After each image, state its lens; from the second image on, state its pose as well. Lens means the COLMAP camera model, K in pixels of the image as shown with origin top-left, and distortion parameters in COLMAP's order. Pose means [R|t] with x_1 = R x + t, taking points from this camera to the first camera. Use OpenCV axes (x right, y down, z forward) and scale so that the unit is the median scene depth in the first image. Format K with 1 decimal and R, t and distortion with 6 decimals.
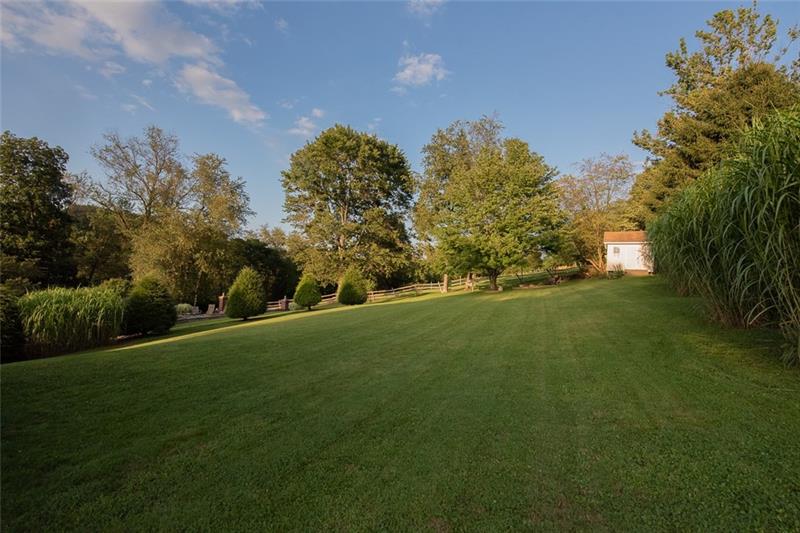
lens RADIAL K [[328.1, 0, 405.1], [0, 328.1, 265.1], [0, 0, 1]] dist [-0.009396, -0.002053]
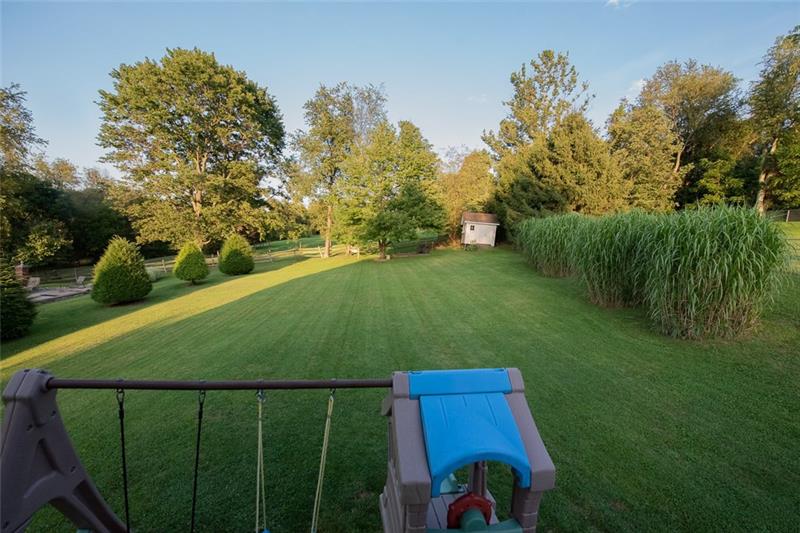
lens RADIAL K [[328.1, 0, 397.7], [0, 328.1, 266.8], [0, 0, 1]] dist [-0.009396, -0.002053]
pose [[0.873196, -0.020778, 0.486925, -0.178620], [-0.056632, 0.987997, 0.143718, -0.046077], [-0.484067, -0.153070, 0.861539, 0.000899]]
